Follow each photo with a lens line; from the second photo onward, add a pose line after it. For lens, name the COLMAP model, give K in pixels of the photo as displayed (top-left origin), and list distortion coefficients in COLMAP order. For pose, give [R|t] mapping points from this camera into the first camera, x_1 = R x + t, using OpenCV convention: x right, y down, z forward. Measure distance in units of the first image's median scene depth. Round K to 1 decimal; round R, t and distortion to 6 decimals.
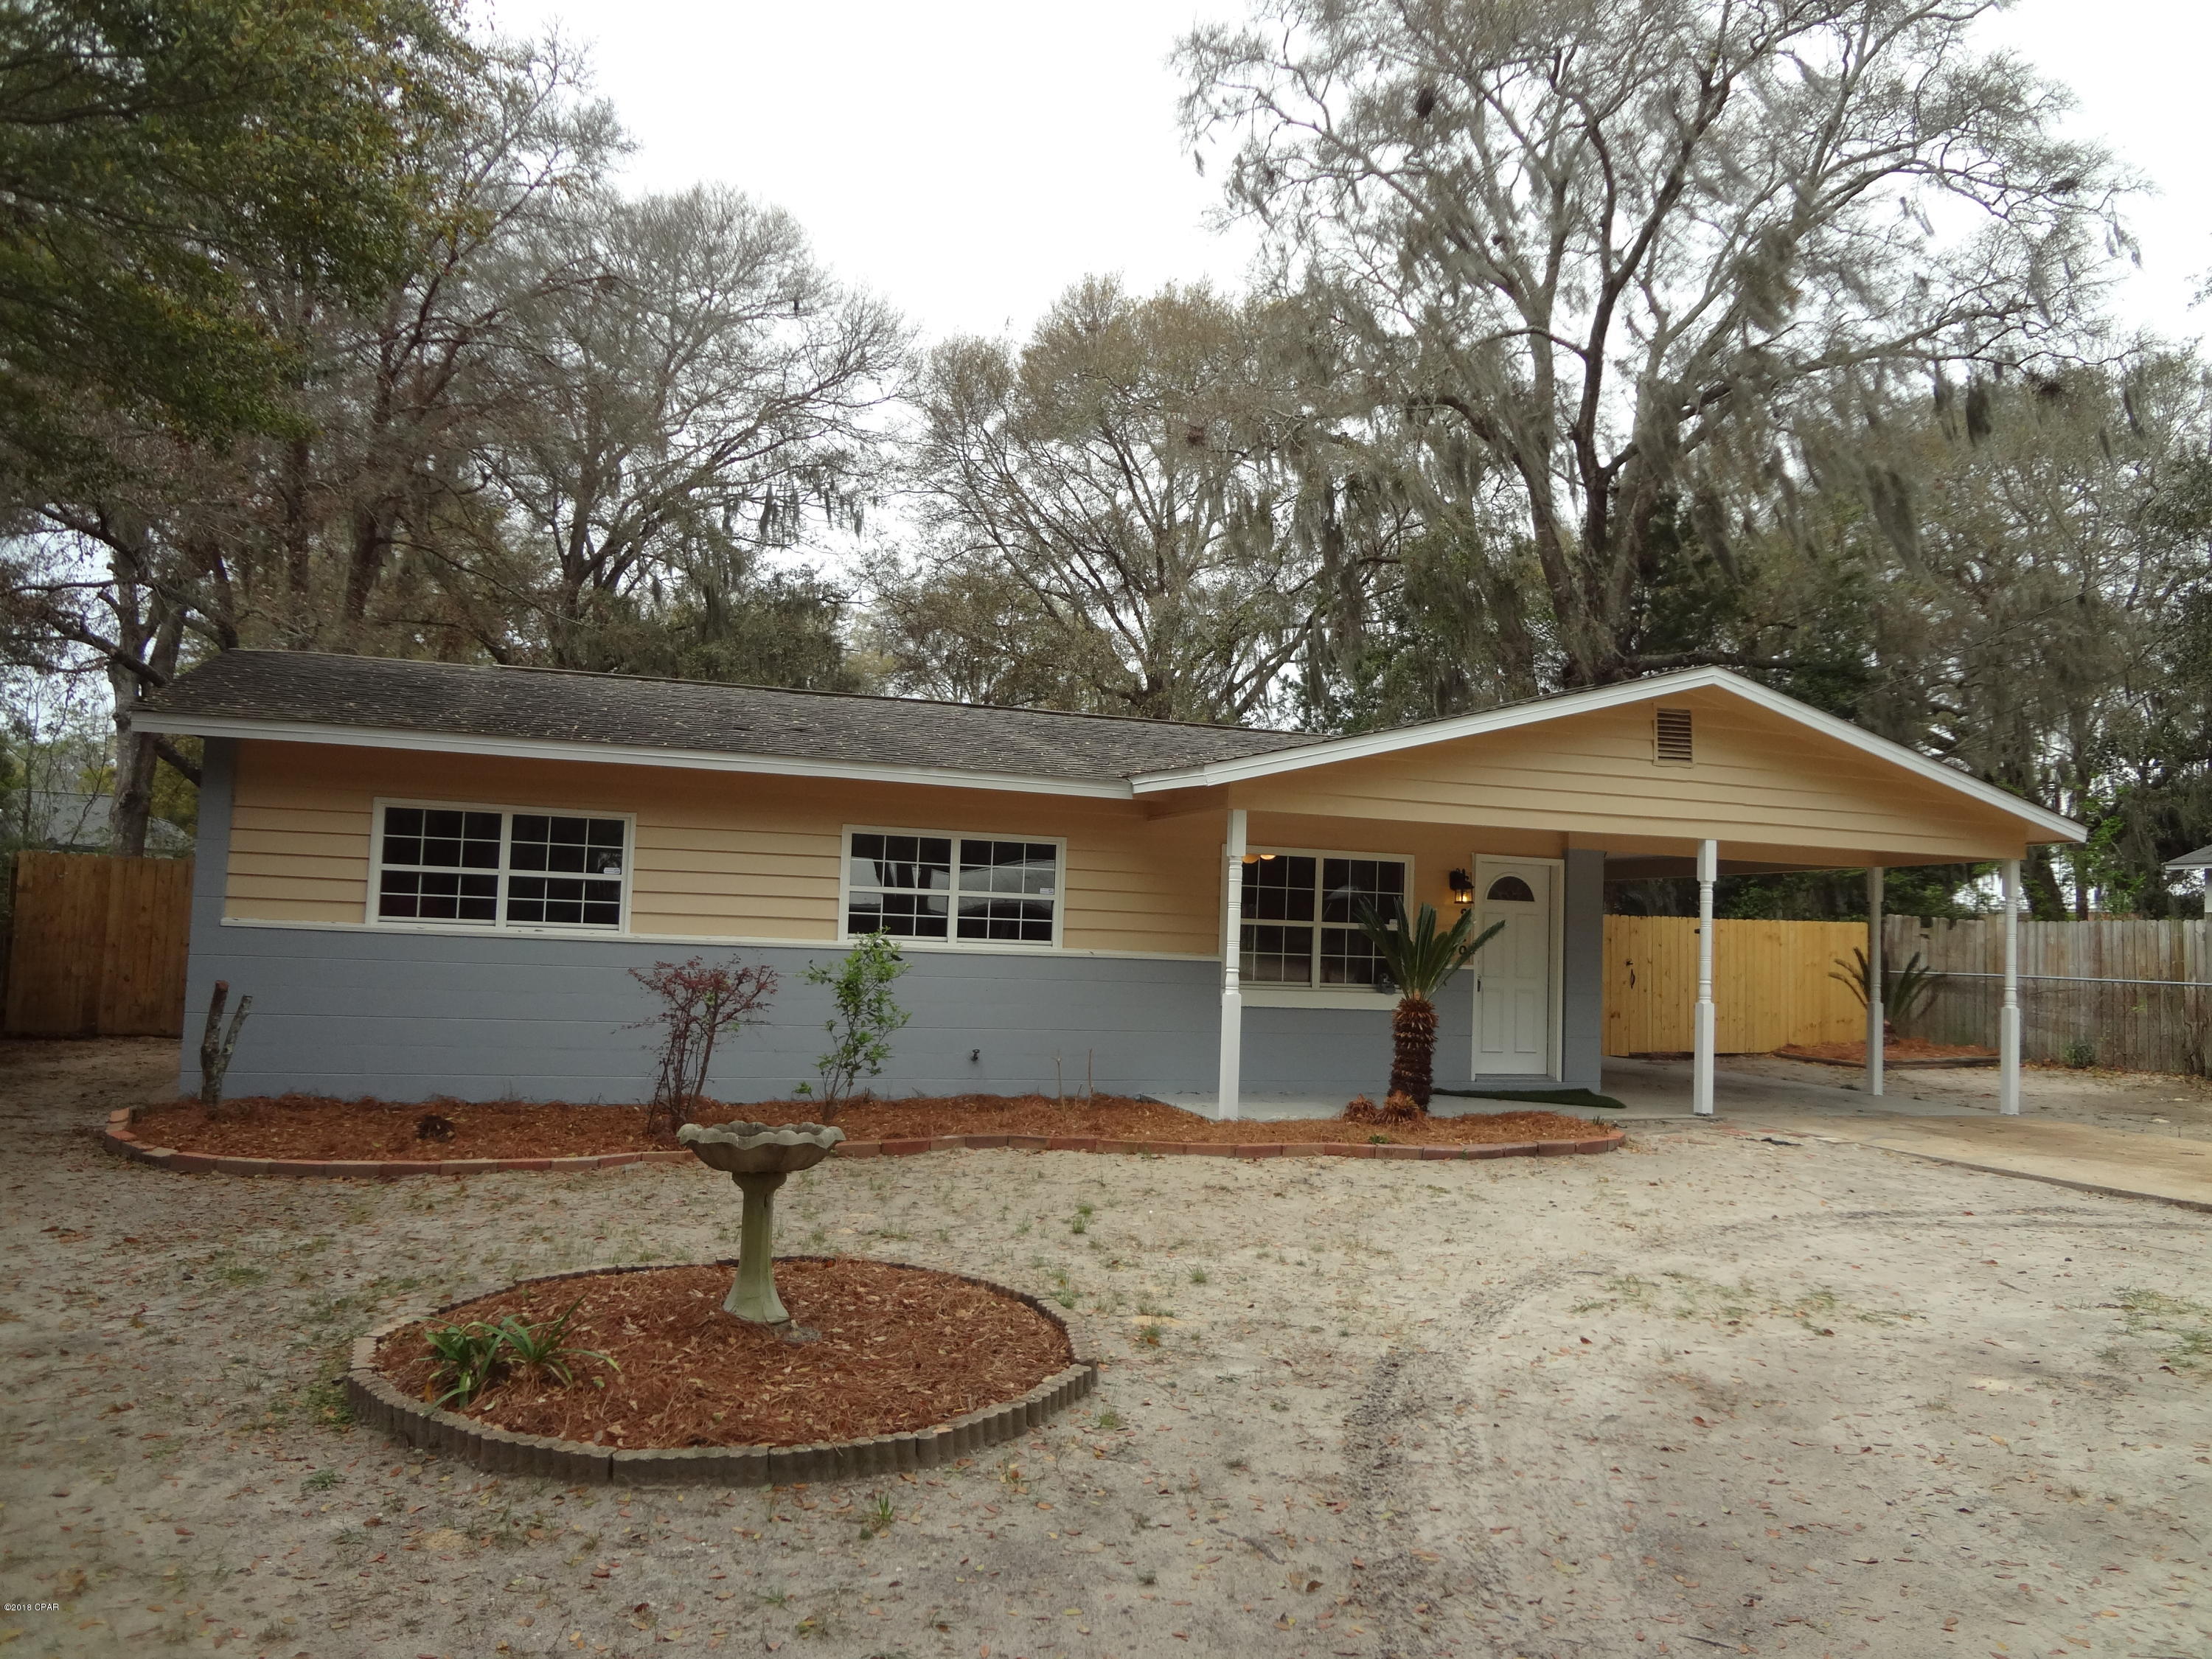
lens RADIAL K [[1655.2, 0, 1106.0], [0, 1655.2, 829.5], [0, 0, 1]] dist [-0.056916, 0.003749]
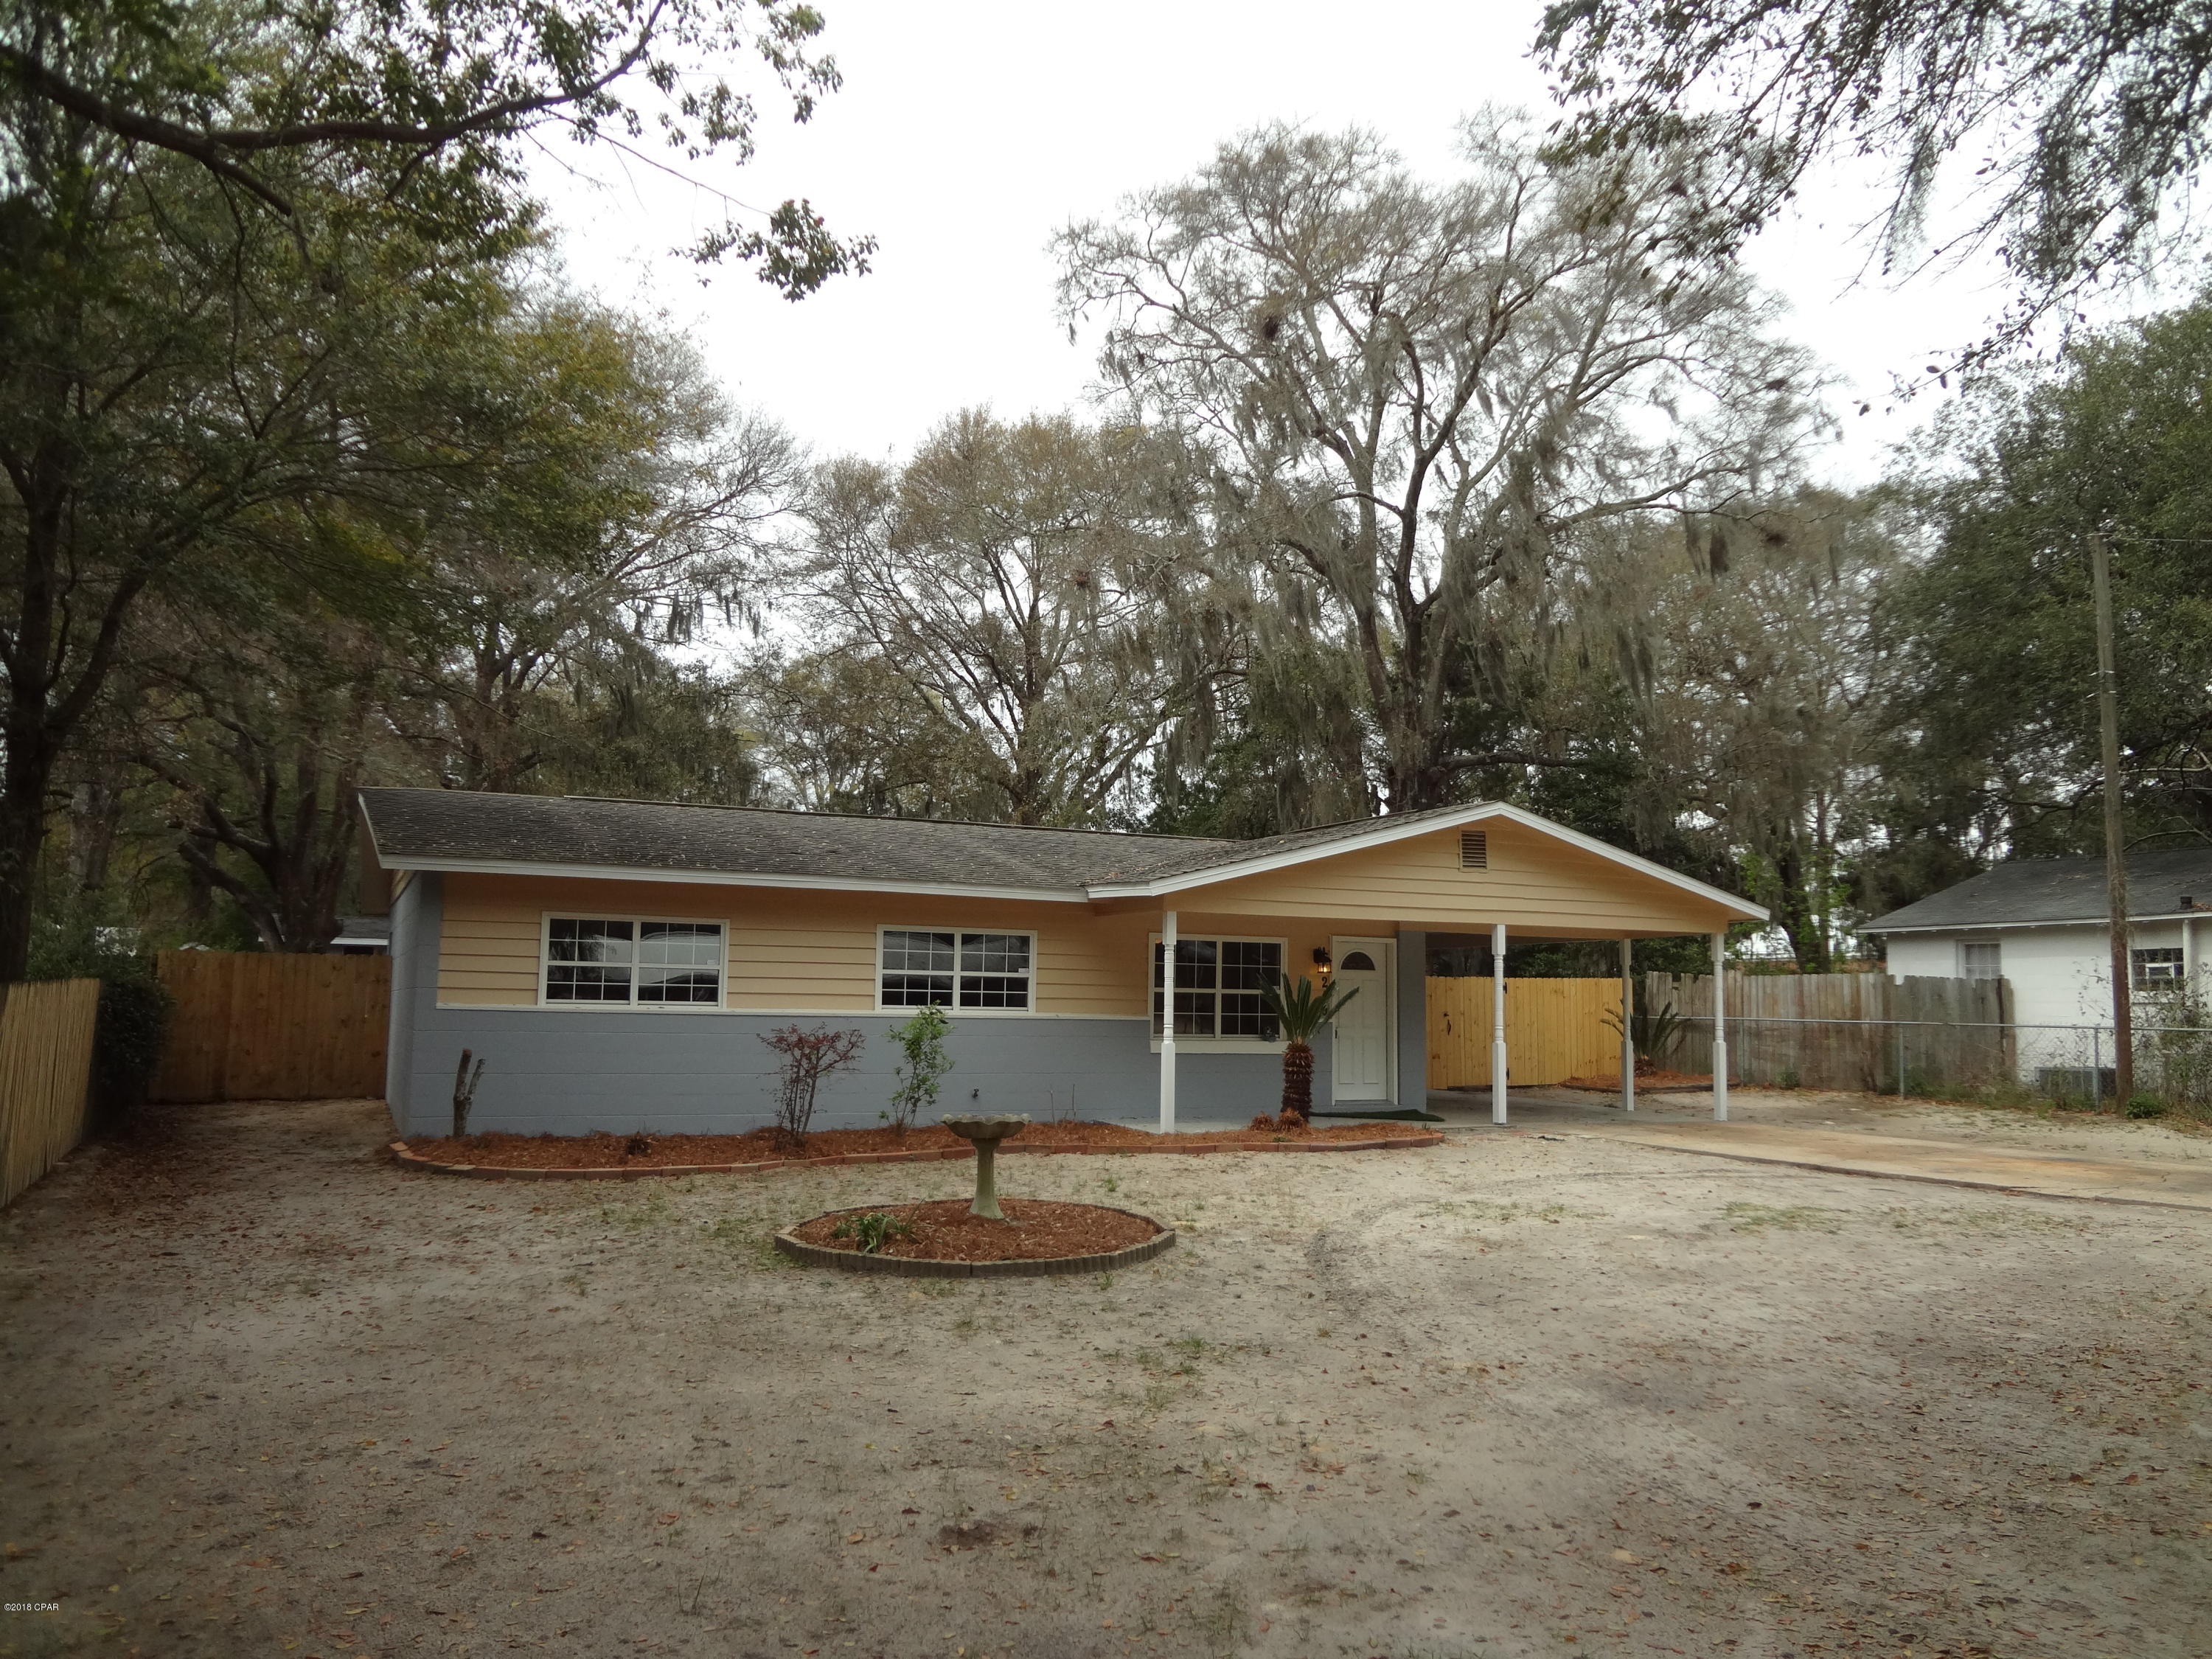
lens RADIAL K [[1673.8, 0, 1111.8], [0, 1673.8, 808.7], [0, 0, 1]] dist [-0.060883, 0.007310]
pose [[0.993869, -0.006966, 0.110344, -0.086880], [0.012133, 0.998857, -0.046223, -0.023518], [-0.109896, 0.047278, 0.992818, -0.282395]]
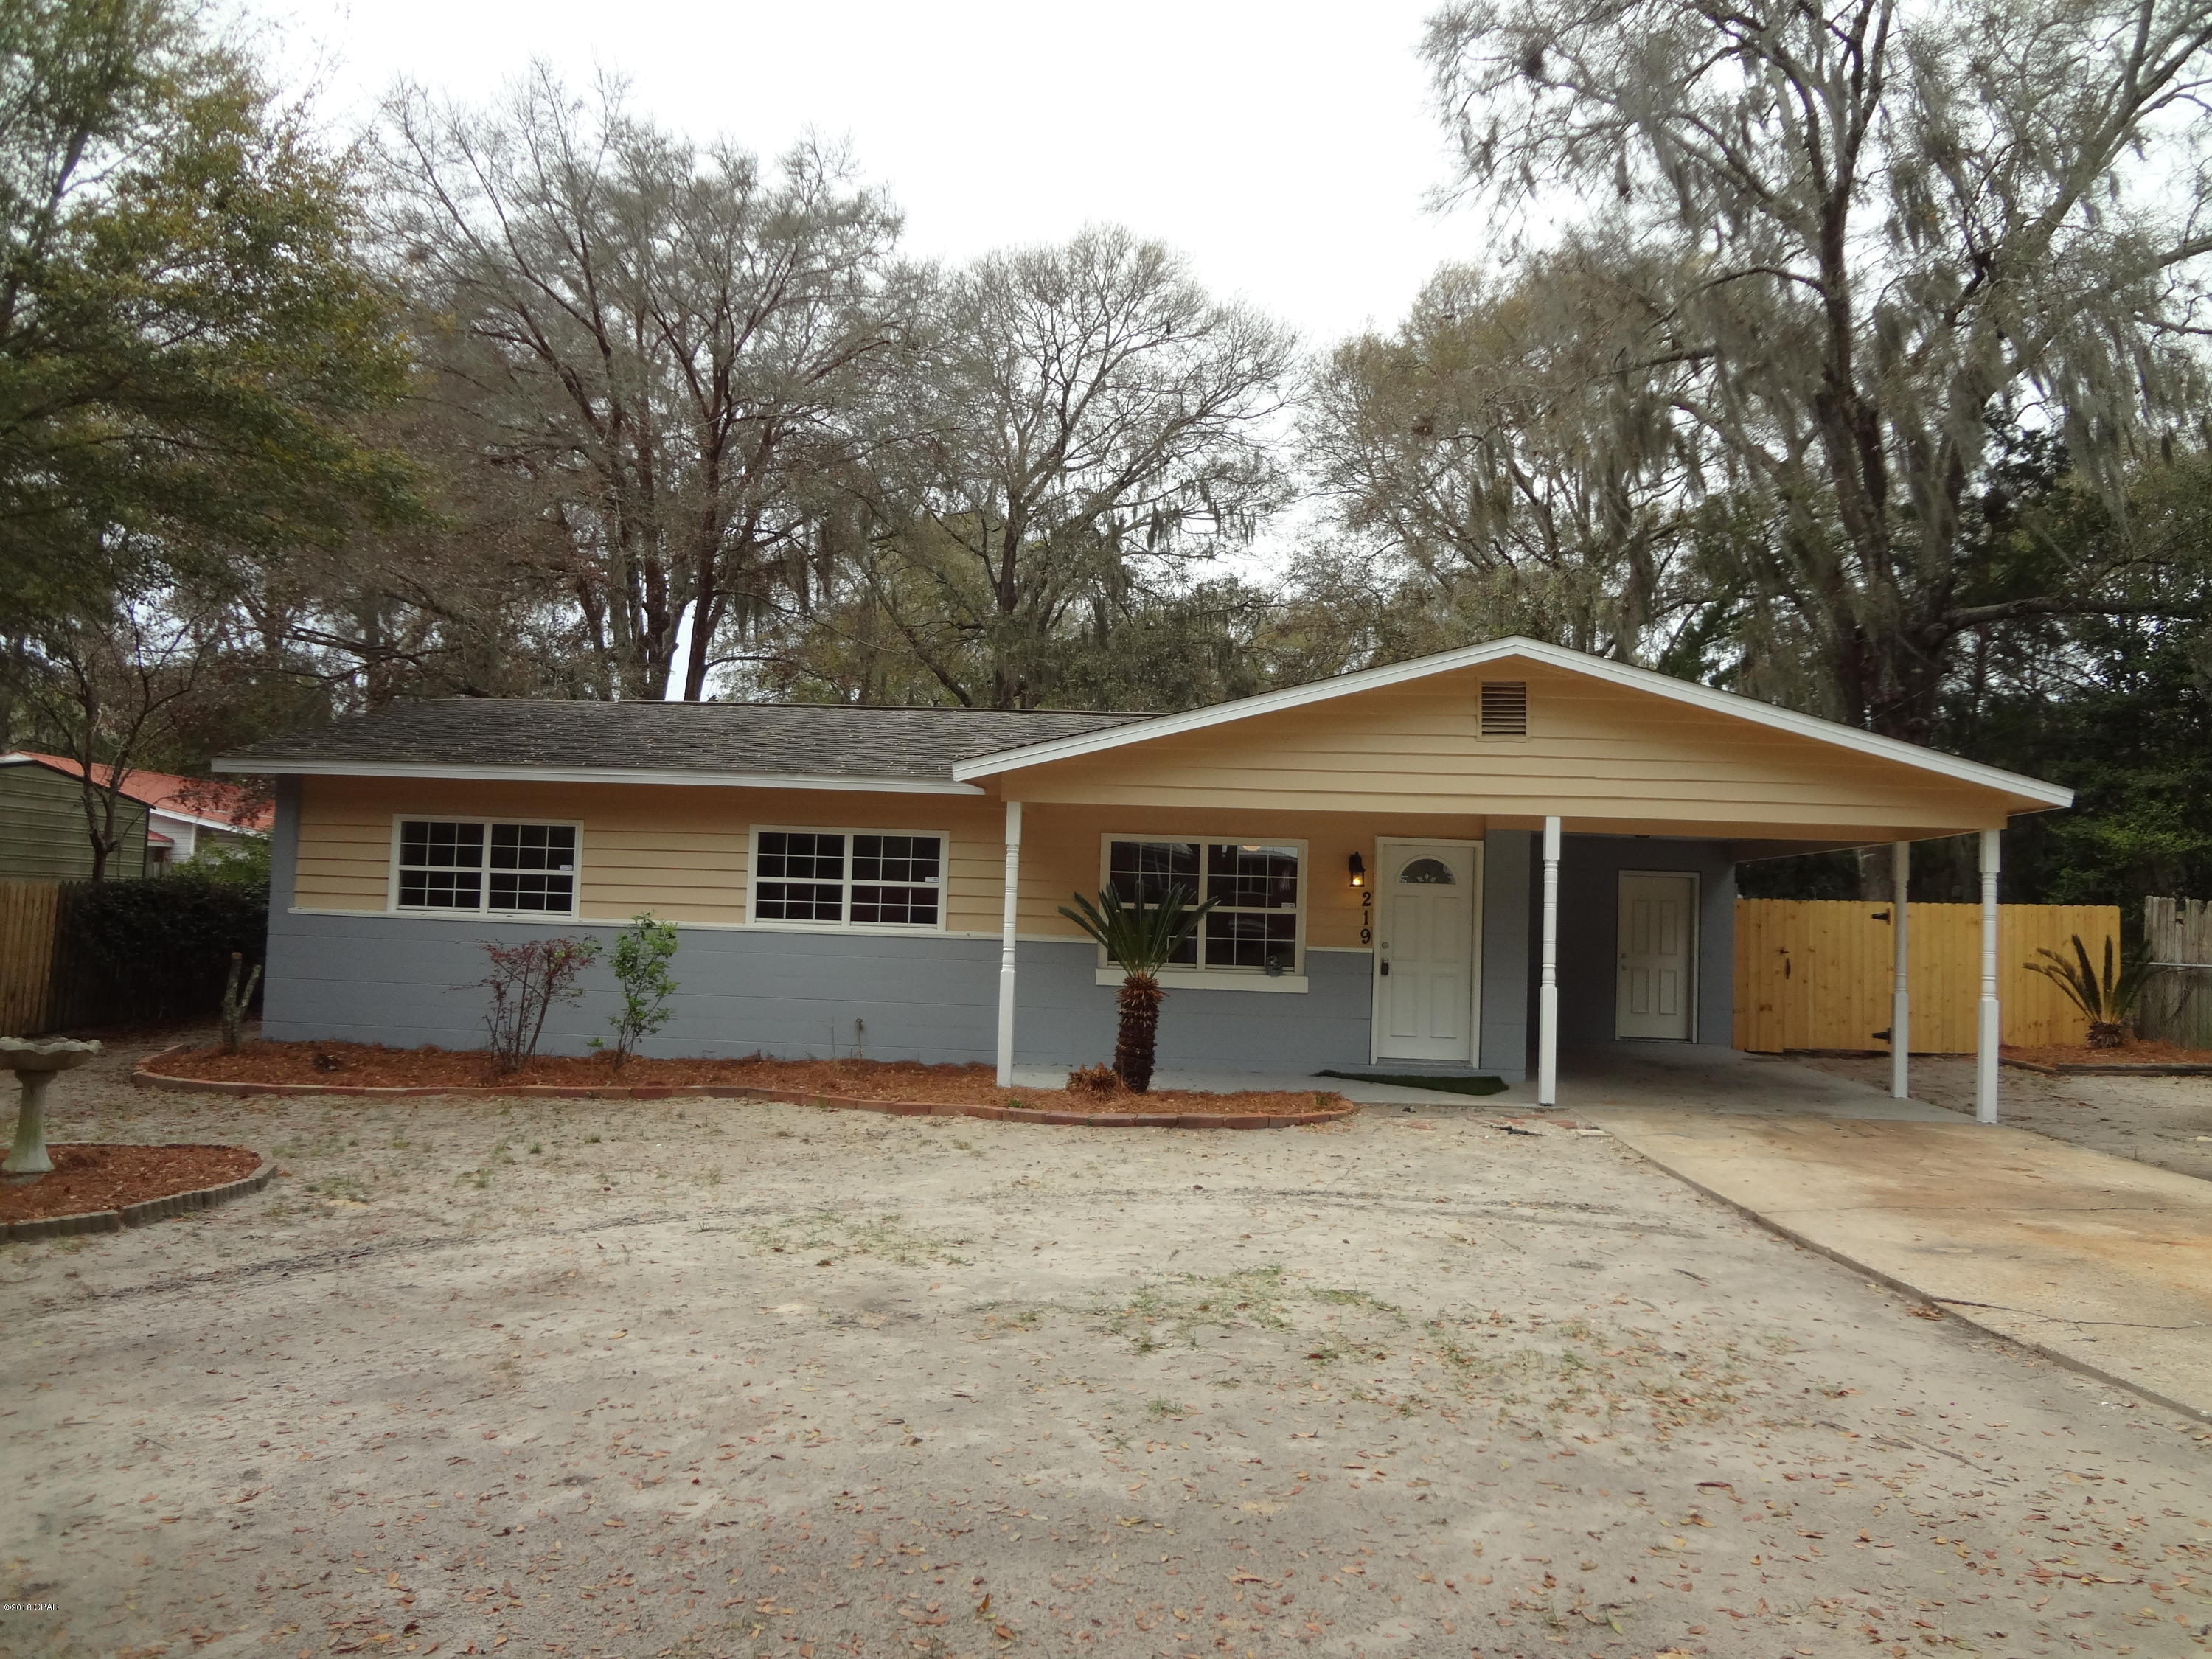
lens RADIAL K [[1655.2, 0, 1106.0], [0, 1655.2, 829.5], [0, 0, 1]] dist [-0.056916, 0.003749]
pose [[0.923231, -0.025199, -0.383418, 0.381236], [0.025729, 0.999662, -0.003747, 0.008124], [0.383383, -0.006405, 0.923567, 0.012532]]
